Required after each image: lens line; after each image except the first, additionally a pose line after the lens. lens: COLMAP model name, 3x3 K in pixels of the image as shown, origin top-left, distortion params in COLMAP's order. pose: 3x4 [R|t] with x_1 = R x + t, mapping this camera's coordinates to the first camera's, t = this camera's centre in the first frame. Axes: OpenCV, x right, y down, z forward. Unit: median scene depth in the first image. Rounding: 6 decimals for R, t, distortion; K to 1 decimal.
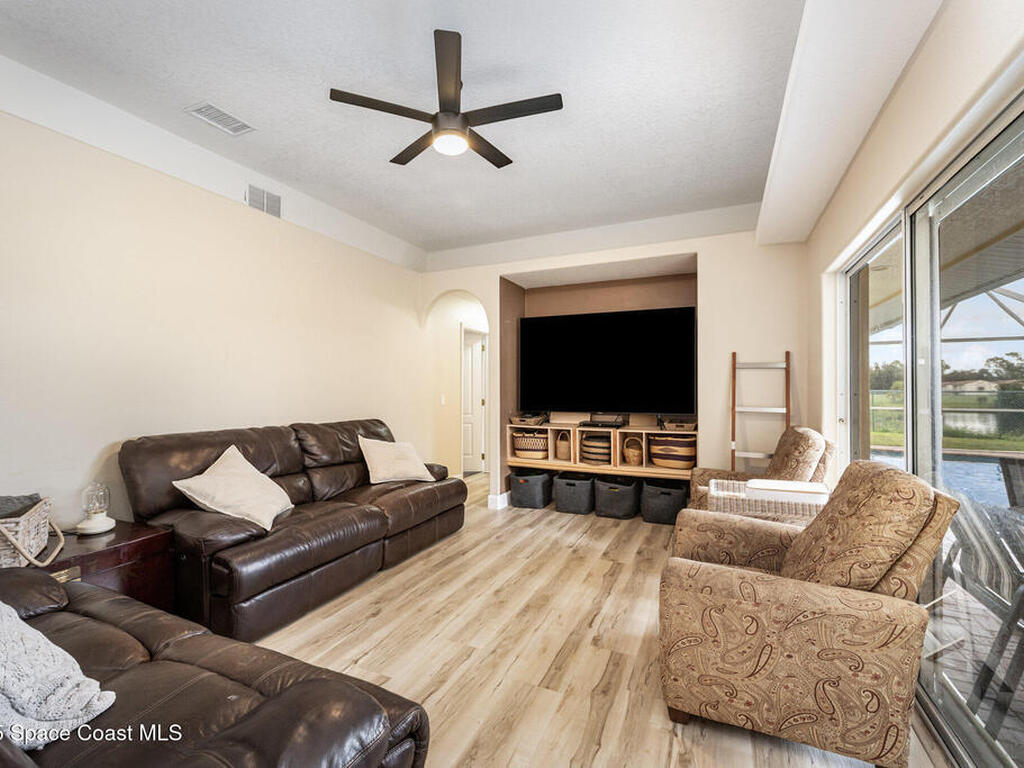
lens RADIAL K [[461.6, 0, 511.7], [0, 461.6, 386.1], [0, 0, 1]] dist [-0.000824, -0.000086]
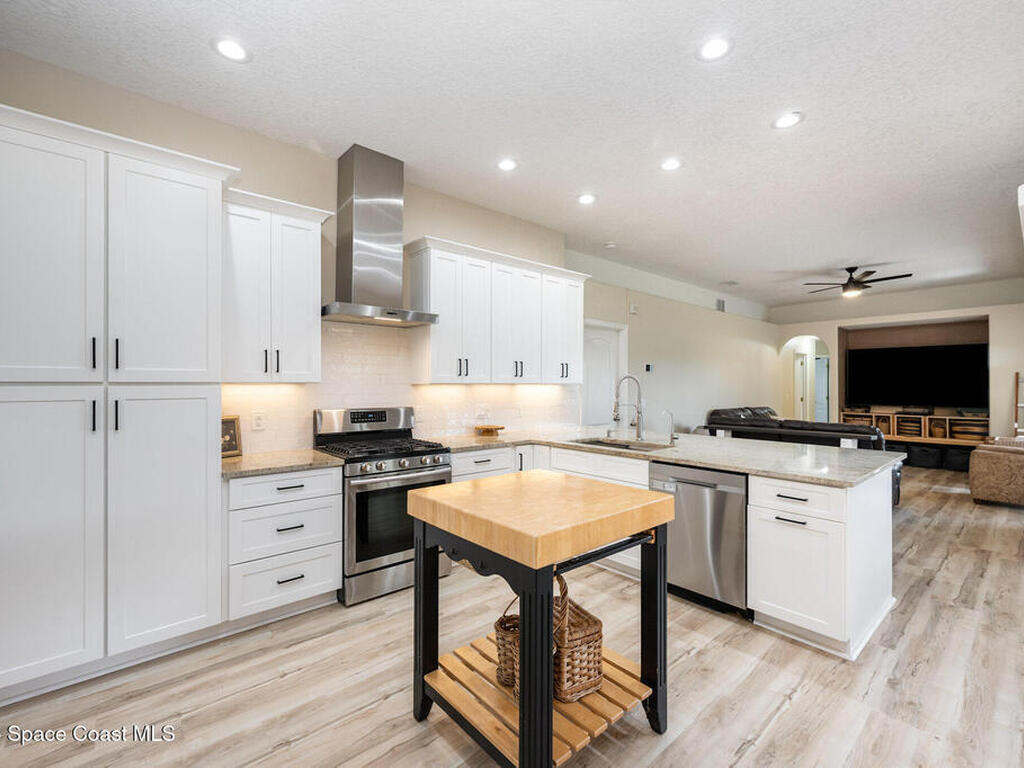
lens RADIAL K [[461.6, 0, 512.0], [0, 461.6, 381.8], [0, 0, 1]] dist [-0.000824, -0.000086]
pose [[0.908686, -0.002147, -0.417474, -0.440784], [0.001811, 0.999998, -0.001201, -0.032674], [0.417475, 0.000335, 0.908688, -1.157976]]
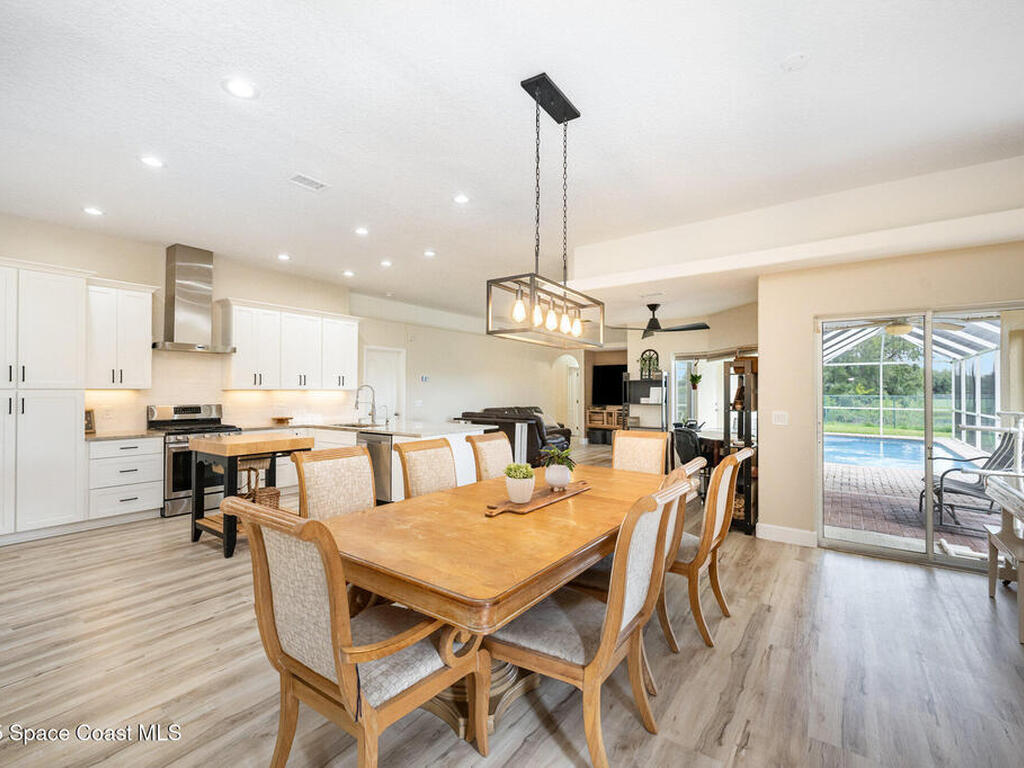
lens RADIAL K [[461.6, 0, 509.8], [0, 461.6, 386.9], [0, 0, 1]] dist [-0.000824, -0.000086]
pose [[0.978209, -0.001560, -0.207617, 0.103750], [0.000834, 0.999993, -0.003585, -0.032607], [0.207621, 0.003334, 0.978204, -1.574128]]
